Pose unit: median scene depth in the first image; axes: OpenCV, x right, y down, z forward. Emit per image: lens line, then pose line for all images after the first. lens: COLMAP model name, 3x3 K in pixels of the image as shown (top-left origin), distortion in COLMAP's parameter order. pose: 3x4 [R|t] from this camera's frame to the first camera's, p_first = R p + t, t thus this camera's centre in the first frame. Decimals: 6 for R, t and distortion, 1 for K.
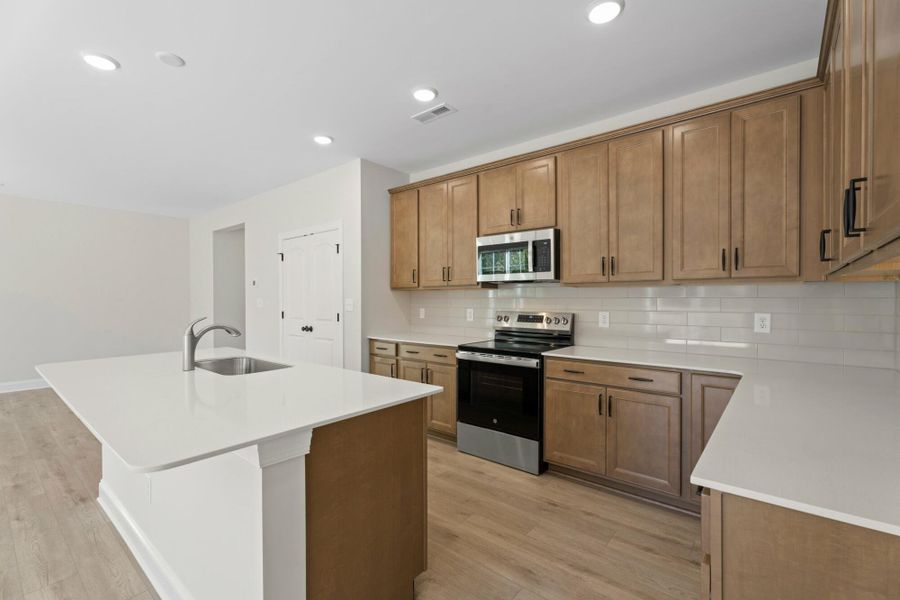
lens RADIAL K [[397.6, 0, 446.1], [0, 397.6, 302.4], [0, 0, 1]] dist [-0.000926, 0.000058]
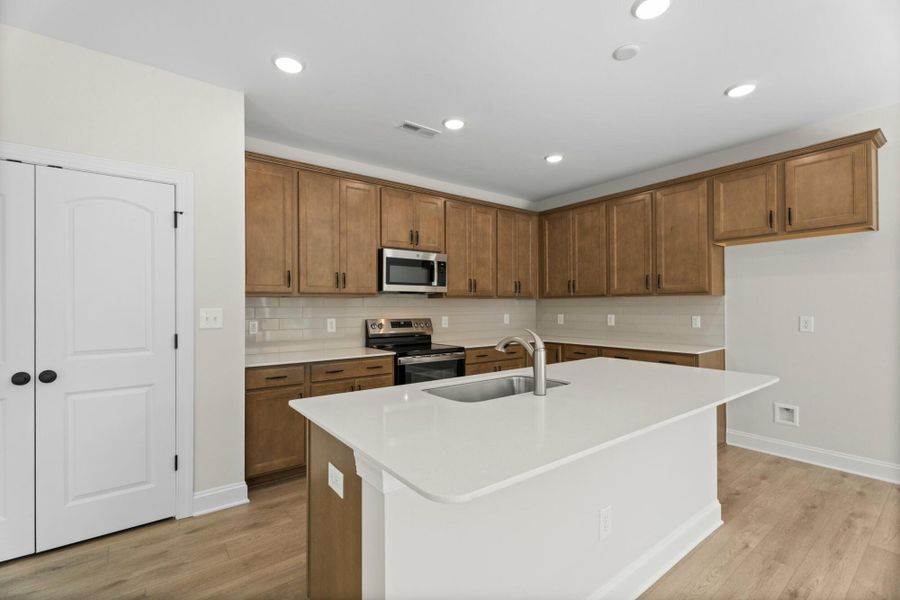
lens RADIAL K [[397.6, 0, 446.1], [0, 397.6, 302.4], [0, 0, 1]] dist [-0.000926, 0.000058]
pose [[0.230217, 0.010469, 0.973083, -0.907459], [0.014902, 0.999787, -0.014282, -0.004887], [-0.973025, 0.017789, 0.230012, 0.618087]]
